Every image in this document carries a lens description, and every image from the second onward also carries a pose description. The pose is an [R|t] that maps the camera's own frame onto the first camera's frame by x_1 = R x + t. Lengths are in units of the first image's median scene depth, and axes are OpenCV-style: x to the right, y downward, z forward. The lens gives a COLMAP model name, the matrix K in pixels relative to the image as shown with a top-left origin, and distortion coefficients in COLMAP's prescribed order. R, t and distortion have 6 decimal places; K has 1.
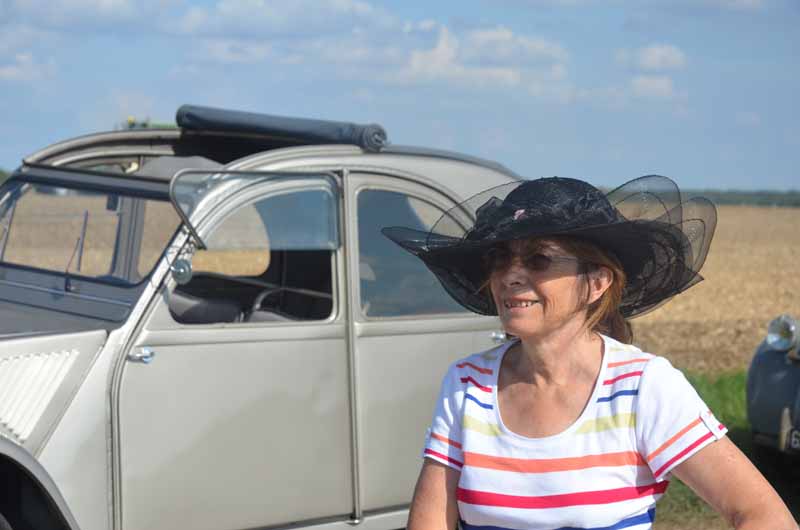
lens RADIAL K [[2435.6, 0, 400.0], [0, 2435.6, 265.0], [0, 0, 1]] dist [0.041944, 0.585248]
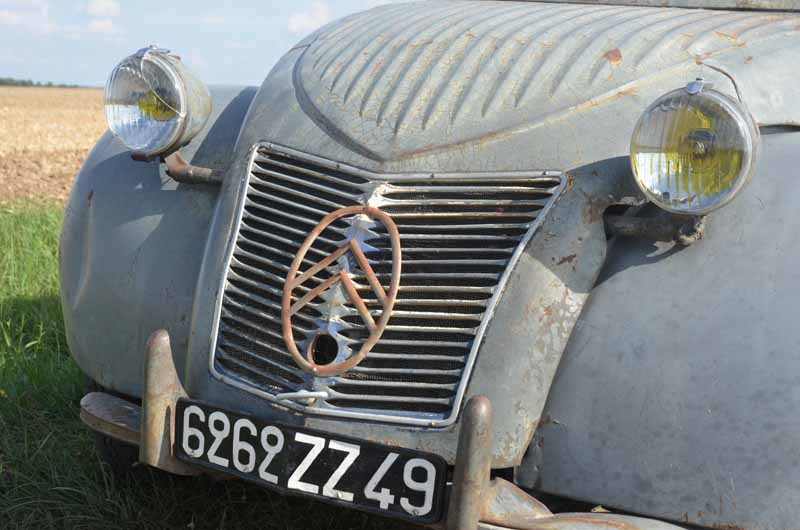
lens RADIAL K [[1376.2, 0, 400.0], [0, 1376.2, 265.0], [0, 0, 1]] dist [0.003159, -0.000257]
pose [[0.952460, -0.042363, 0.301705, 0.131383], [0.014283, 0.995406, 0.094677, 0.032993], [-0.304330, -0.085867, 0.948689, 0.804774]]
